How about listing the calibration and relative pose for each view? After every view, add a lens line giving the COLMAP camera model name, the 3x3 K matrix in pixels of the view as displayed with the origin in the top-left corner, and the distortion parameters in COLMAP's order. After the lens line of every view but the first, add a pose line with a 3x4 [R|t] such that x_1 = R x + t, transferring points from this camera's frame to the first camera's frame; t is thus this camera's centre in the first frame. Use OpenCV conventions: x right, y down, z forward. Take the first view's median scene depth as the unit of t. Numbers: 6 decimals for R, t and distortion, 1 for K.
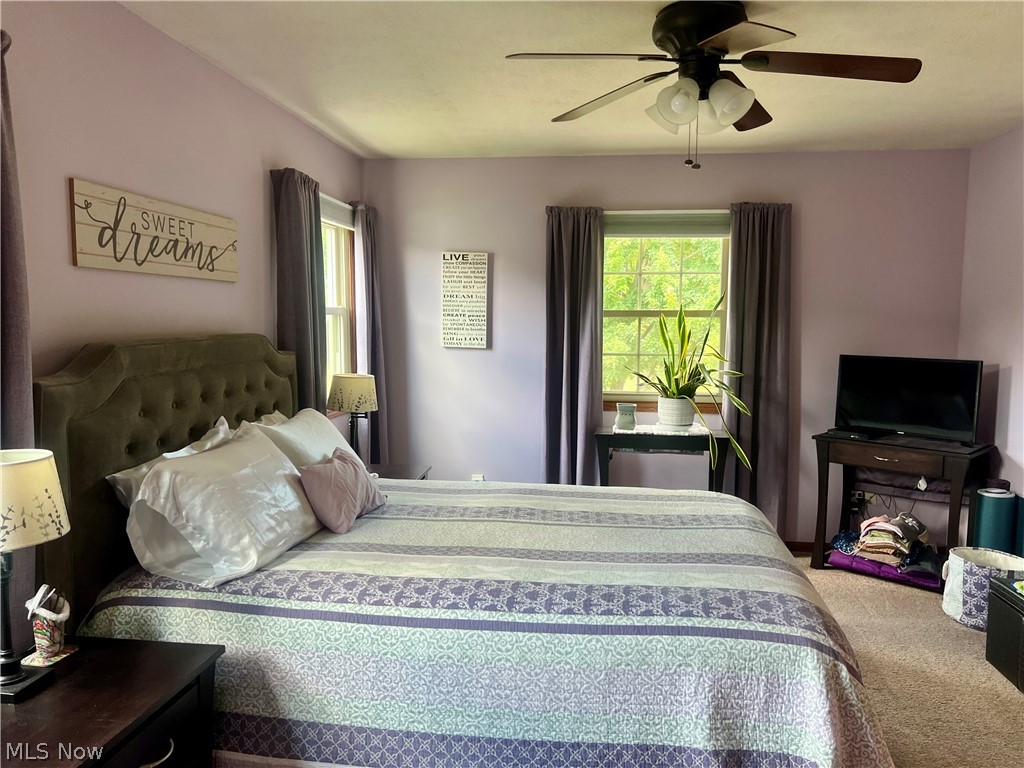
lens RADIAL K [[767.4, 0, 520.8], [0, 767.4, 381.7], [0, 0, 1]] dist [0.062837, -0.080176]
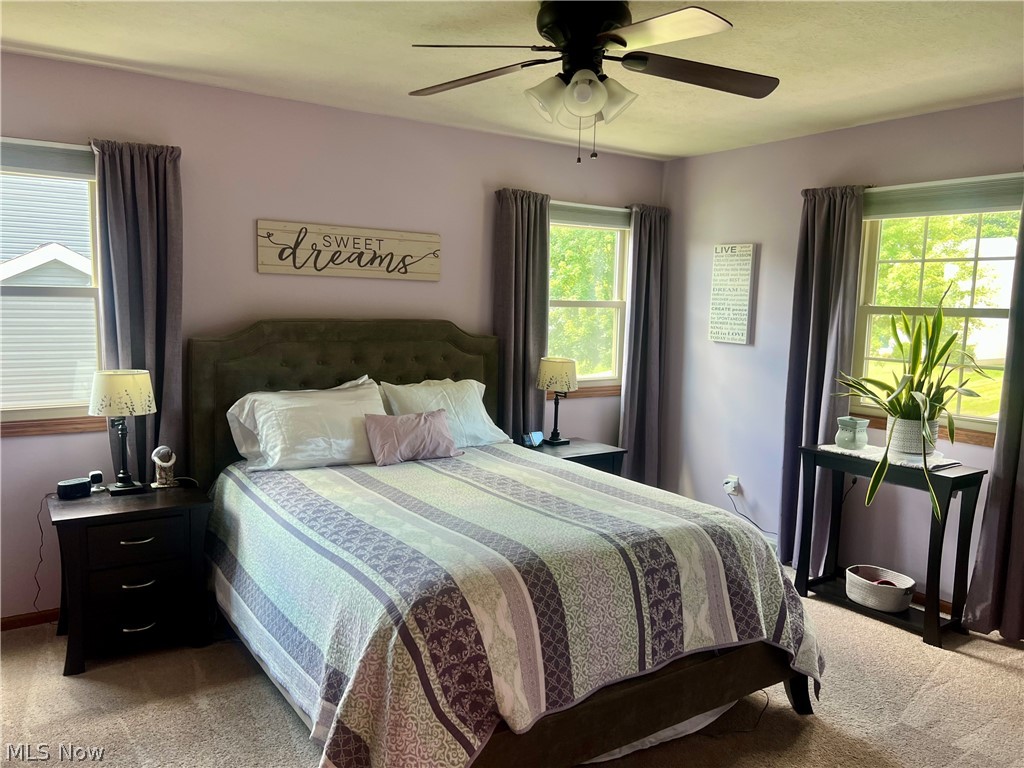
lens RADIAL K [[767.4, 0, 515.8], [0, 767.4, 393.8], [0, 0, 1]] dist [0.062837, -0.080176]
pose [[0.641392, 0.093708, -0.761469, 0.881845], [-0.080957, 0.995238, 0.054285, -0.020760], [0.762930, 0.026828, 0.645924, 0.295262]]
